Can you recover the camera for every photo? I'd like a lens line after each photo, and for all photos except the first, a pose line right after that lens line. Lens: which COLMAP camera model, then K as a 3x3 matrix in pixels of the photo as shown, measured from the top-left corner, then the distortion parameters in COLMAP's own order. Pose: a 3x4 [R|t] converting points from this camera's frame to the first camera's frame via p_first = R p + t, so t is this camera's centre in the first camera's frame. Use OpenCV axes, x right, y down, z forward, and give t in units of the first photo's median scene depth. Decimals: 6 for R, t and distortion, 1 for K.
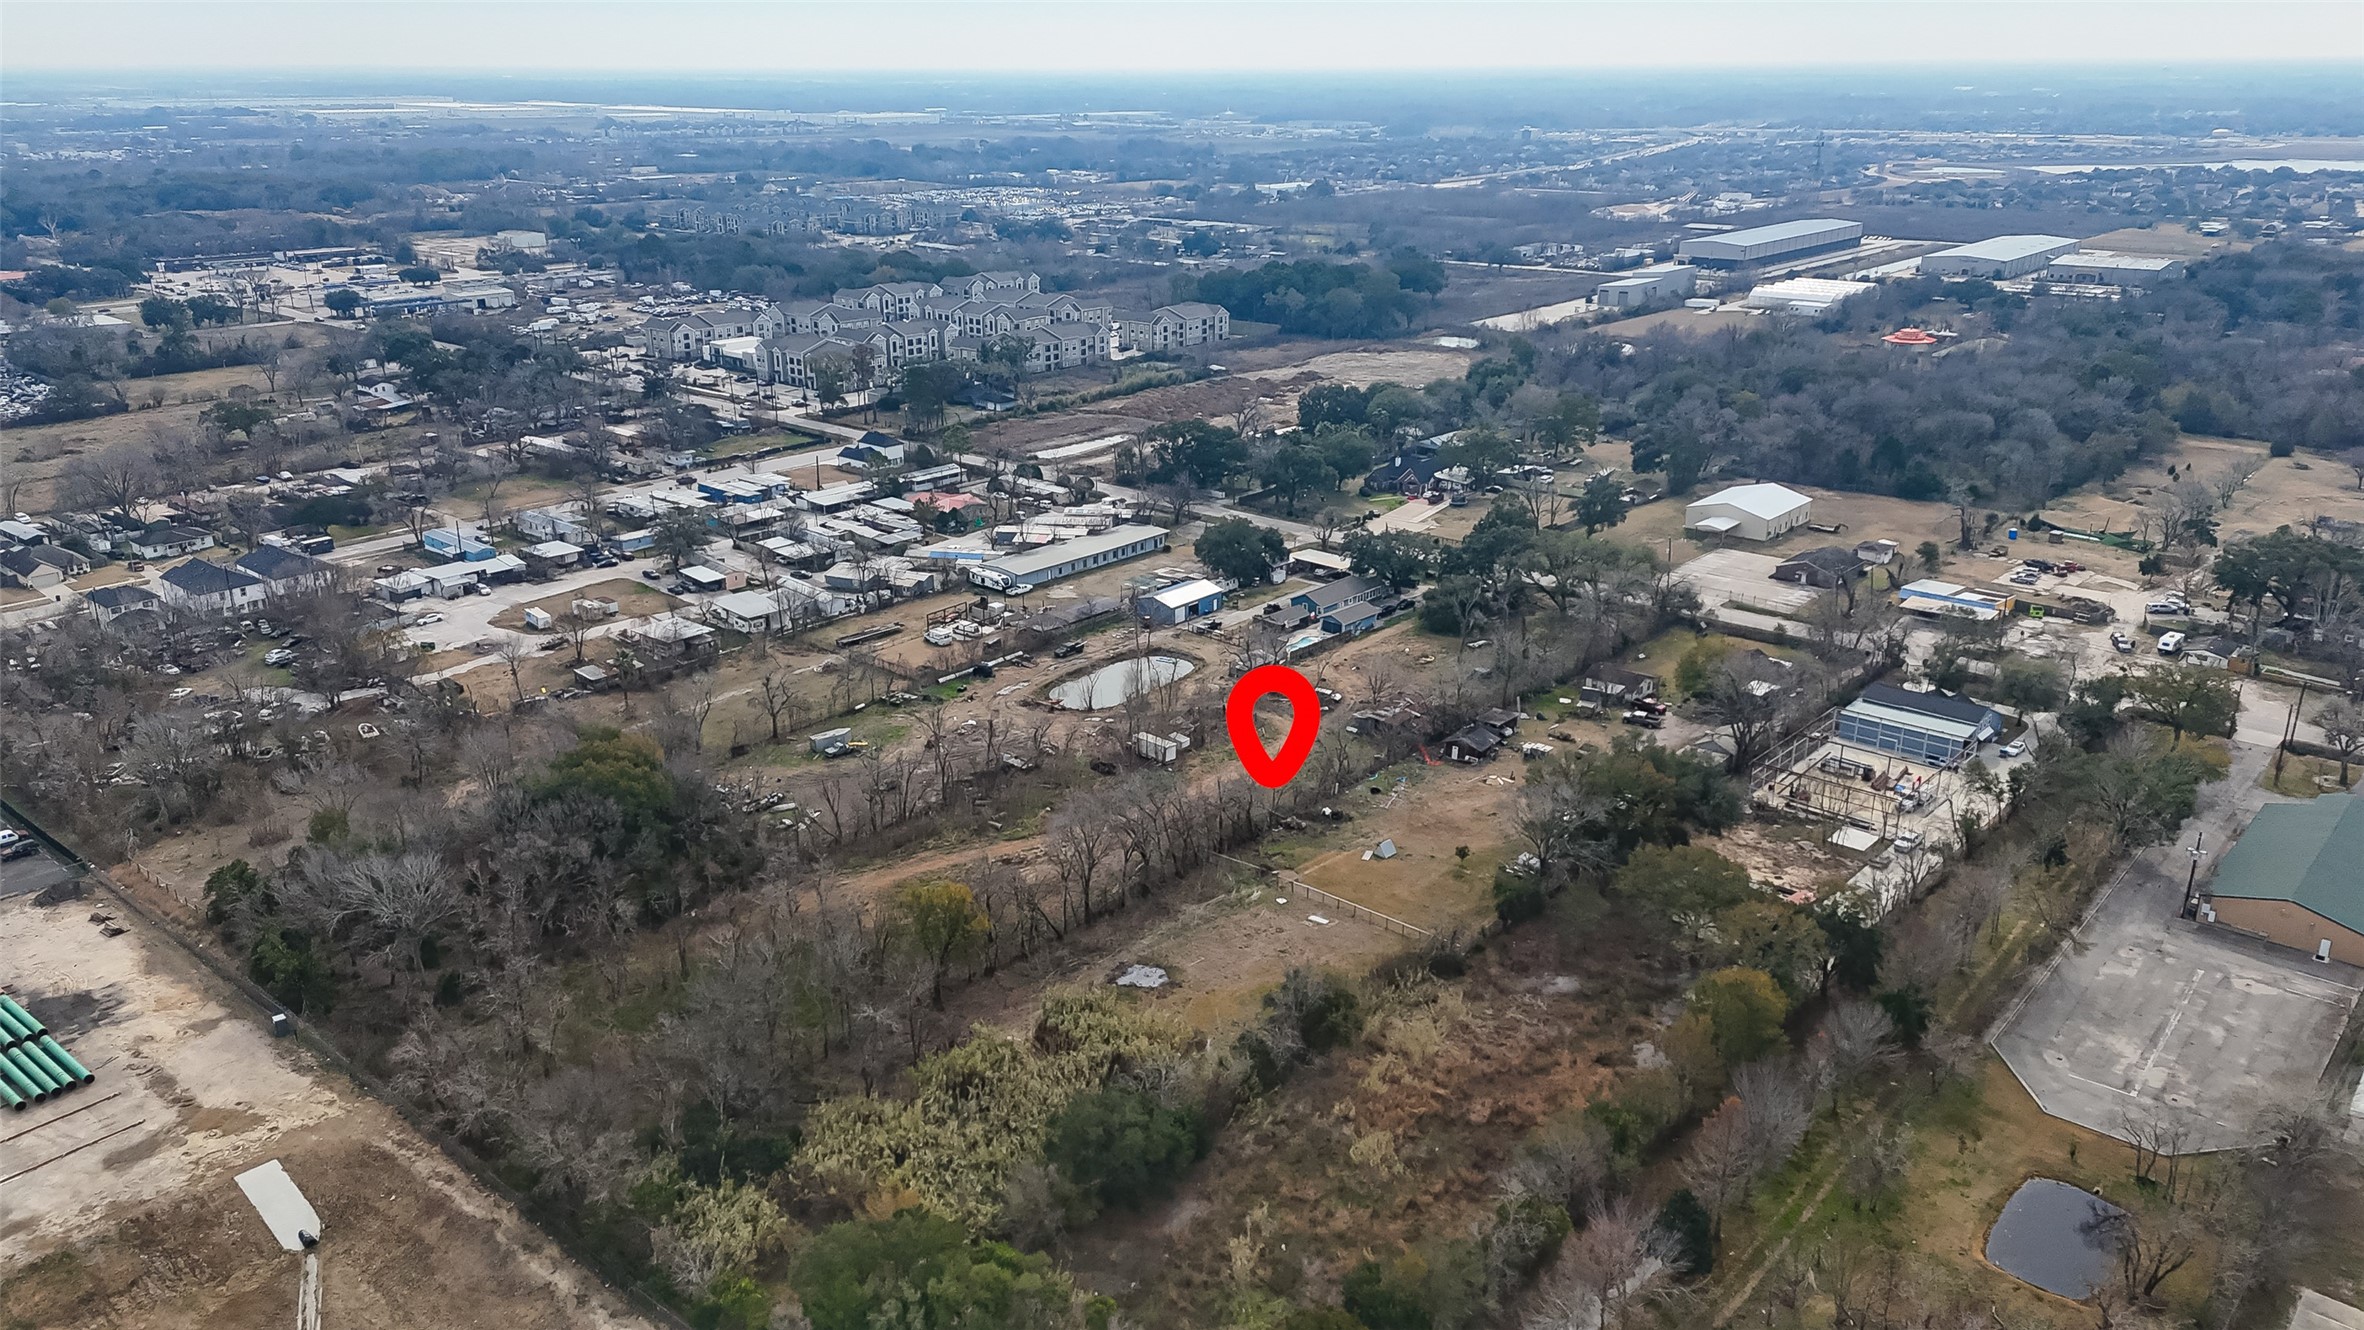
lens RADIAL K [[1714.9, 0, 1182.0], [0, 1714.9, 665.0], [0, 0, 1]] dist [0.128154, -0.173556]
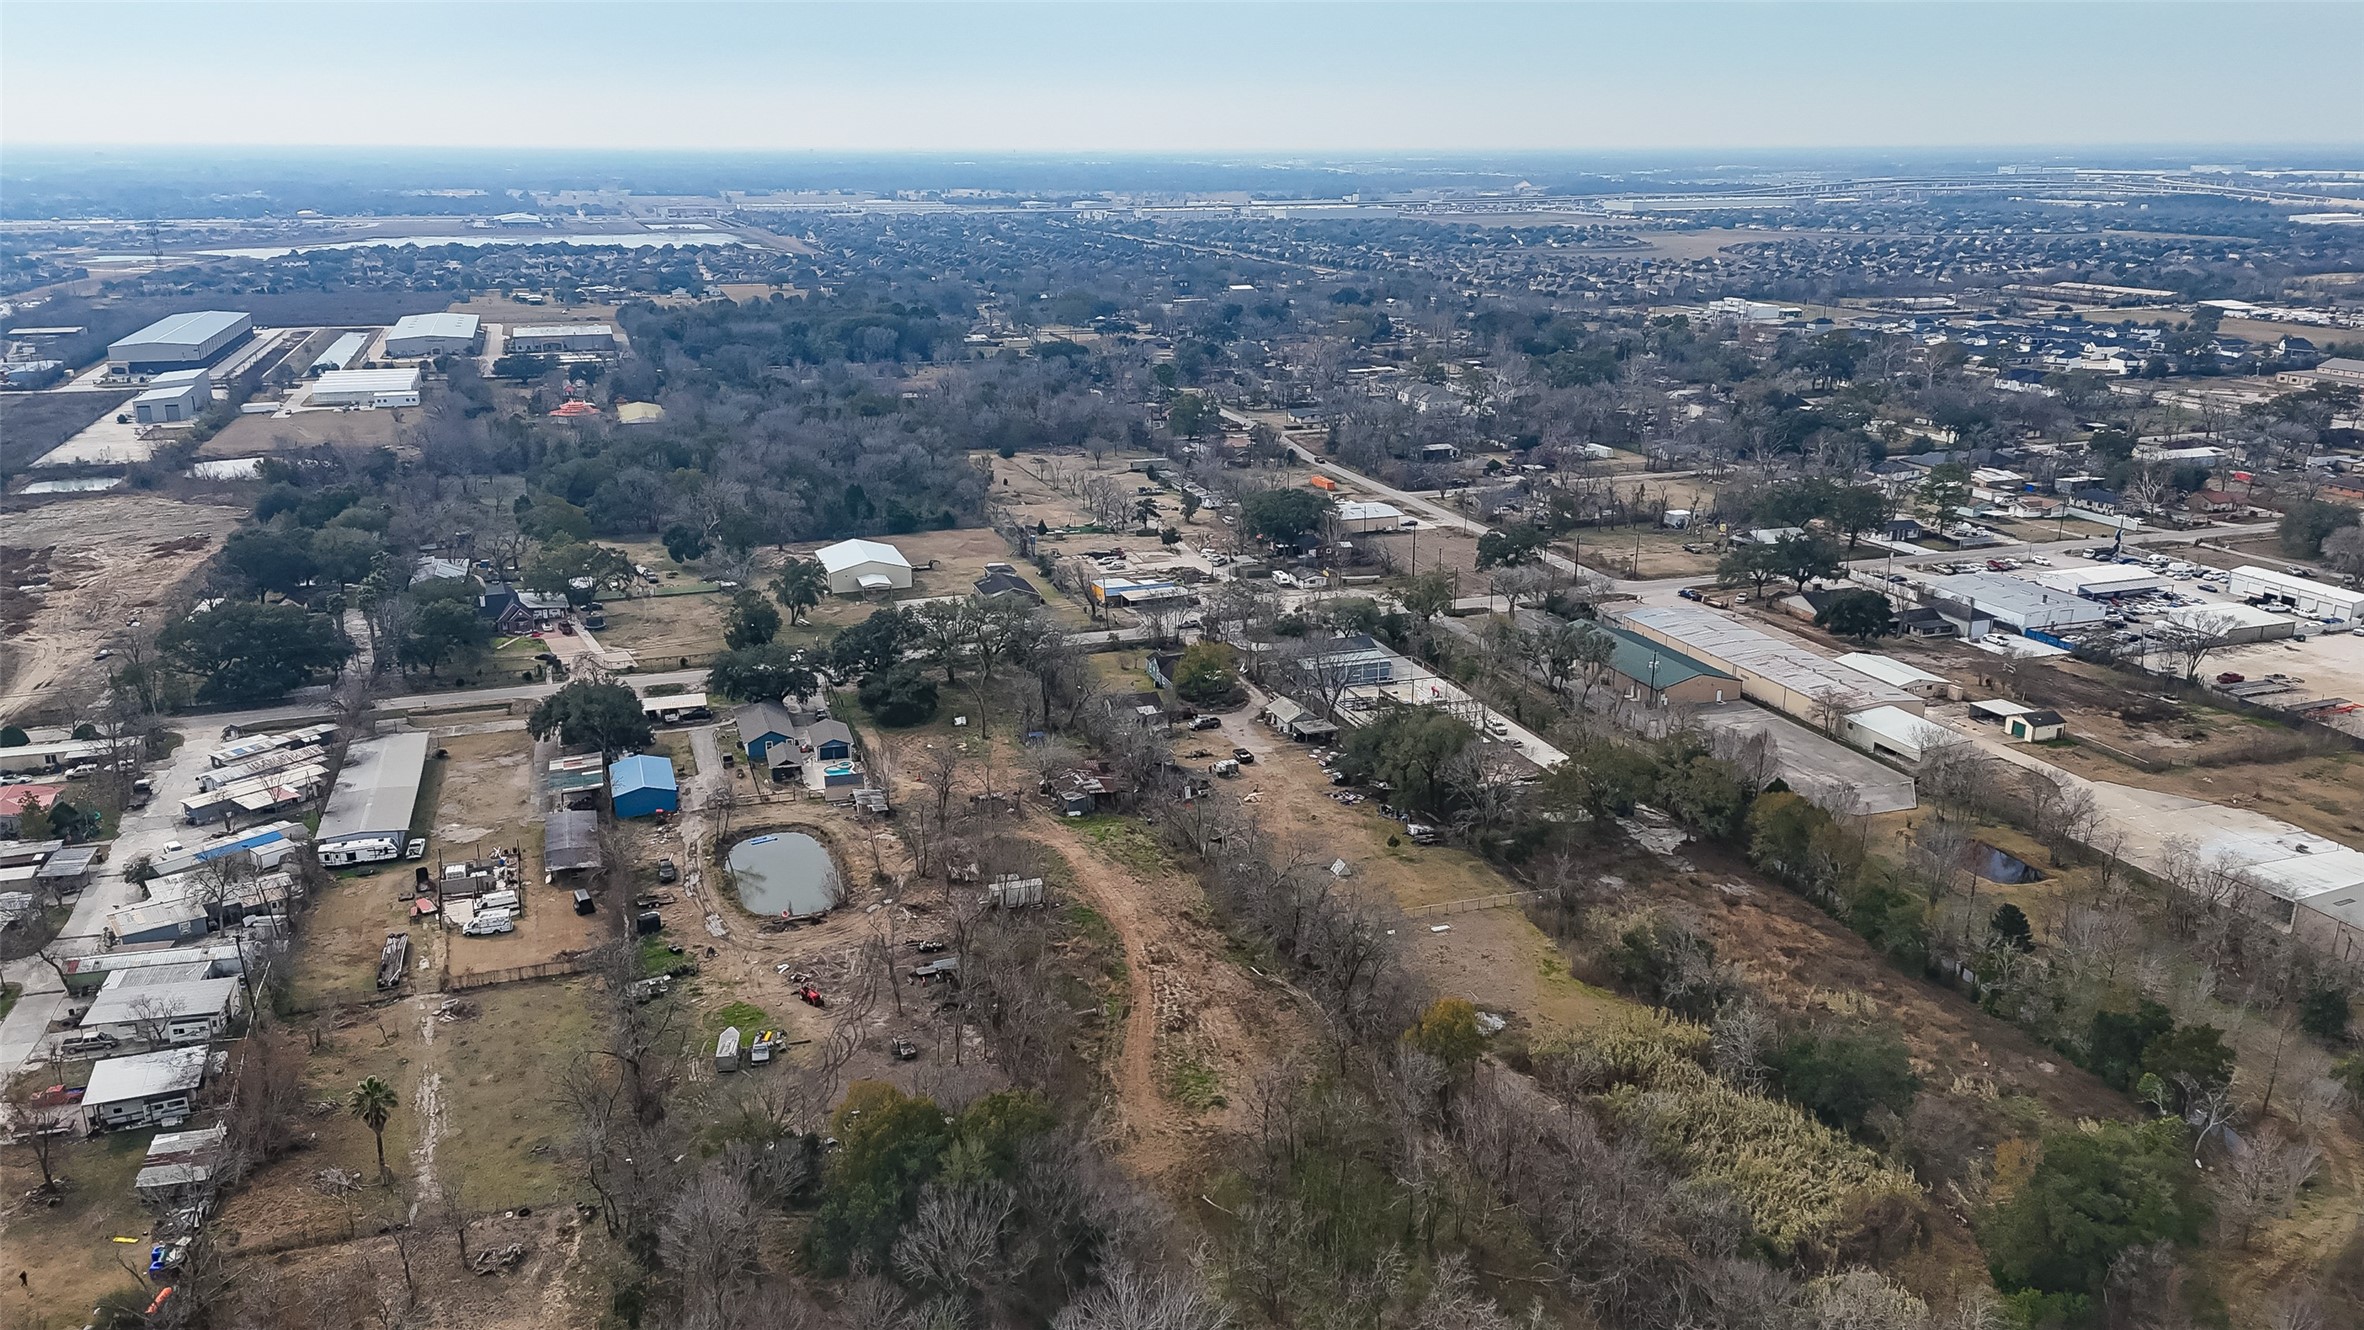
lens RADIAL K [[1722.9, 0, 1182.0], [0, 1722.9, 665.0], [0, 0, 1]] dist [0.094109, -0.098270]
pose [[0.496002, -0.249373, 0.831742, -0.525951], [0.285997, 0.951343, 0.114681, -0.109188], [-0.819871, 0.180994, 0.543188, 0.317916]]
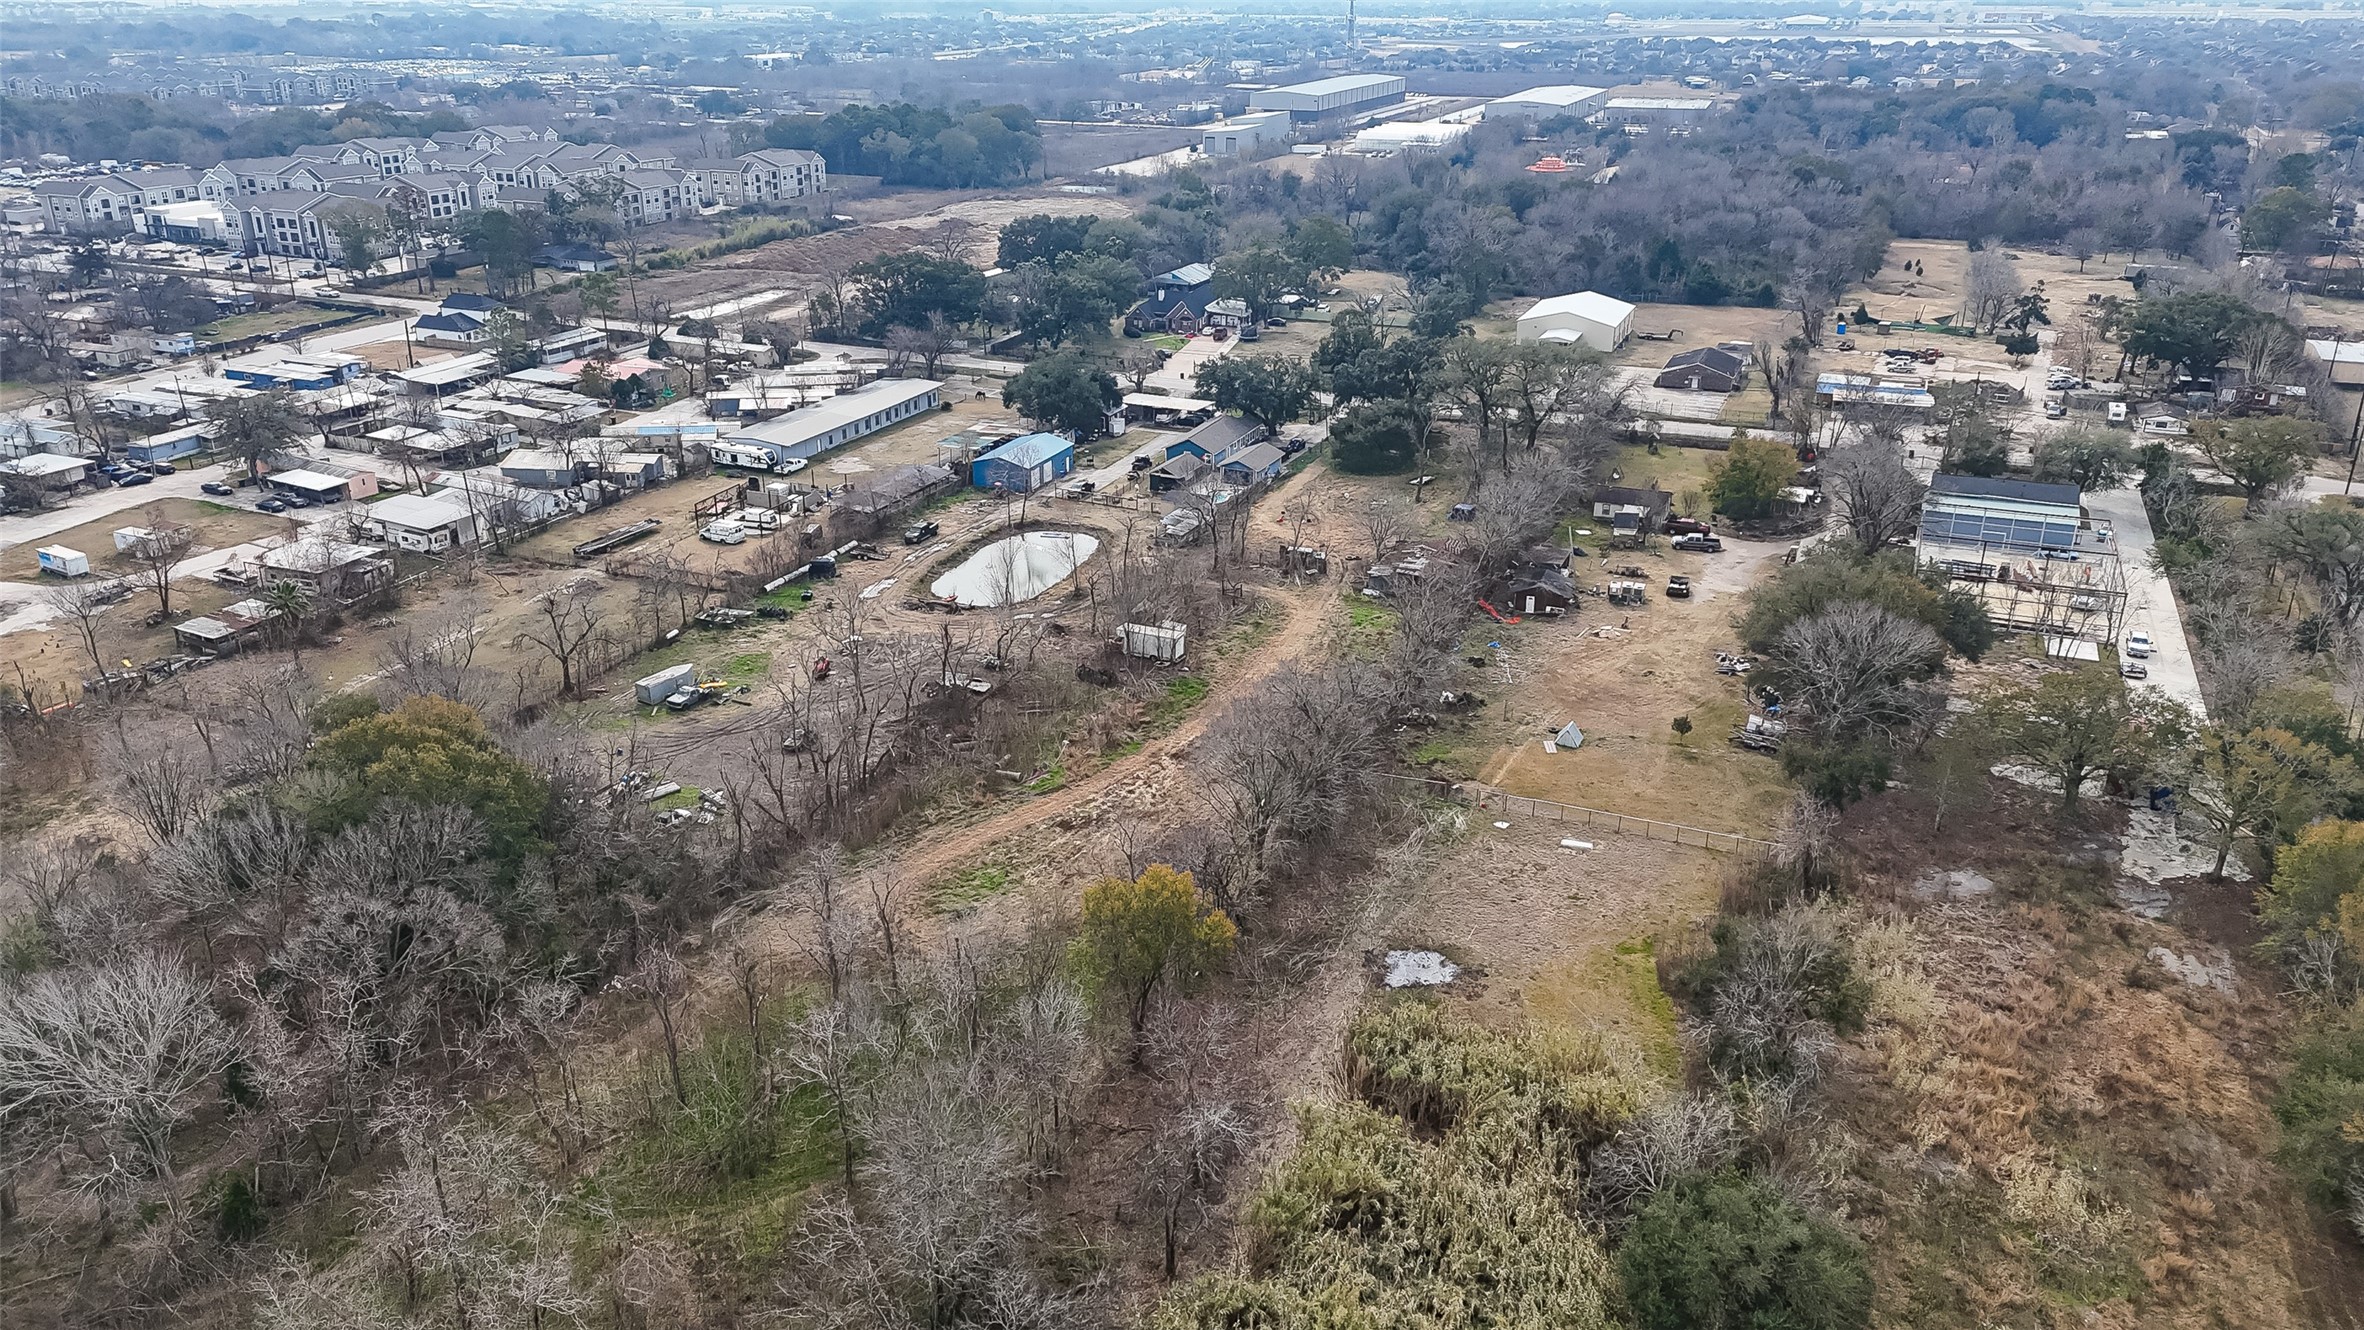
lens RADIAL K [[1722.9, 0, 1182.0], [0, 1722.9, 665.0], [0, 0, 1]] dist [0.094109, -0.098270]
pose [[0.948474, -0.113296, 0.295908, -0.164102], [0.099364, 0.993133, 0.061753, 0.011400], [-0.300872, -0.029168, 0.953218, 0.238802]]
